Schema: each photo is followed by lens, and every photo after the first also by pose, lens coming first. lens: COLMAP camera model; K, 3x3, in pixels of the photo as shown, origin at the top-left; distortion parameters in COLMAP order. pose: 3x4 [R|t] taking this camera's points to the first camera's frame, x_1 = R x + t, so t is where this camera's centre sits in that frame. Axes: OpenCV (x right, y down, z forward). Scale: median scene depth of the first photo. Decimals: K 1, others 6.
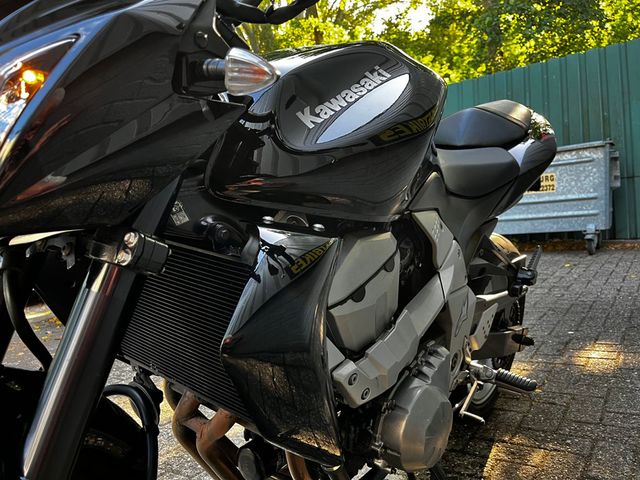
lens RADIAL K [[488.0, 0, 322.9], [0, 488.0, 244.1], [0, 0, 1]] dist [0.059332, -0.089599]
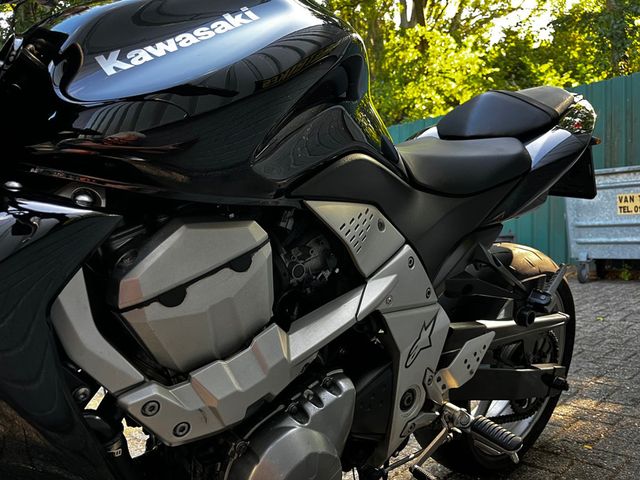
lens RADIAL K [[488.0, 0, 322.9], [0, 488.0, 244.1], [0, 0, 1]] dist [0.059332, -0.089599]
pose [[0.975350, 0.057137, -0.213139, 0.235519], [-0.062464, 0.997879, -0.018336, 0.010666], [0.211639, 0.031197, 0.976850, 0.155713]]
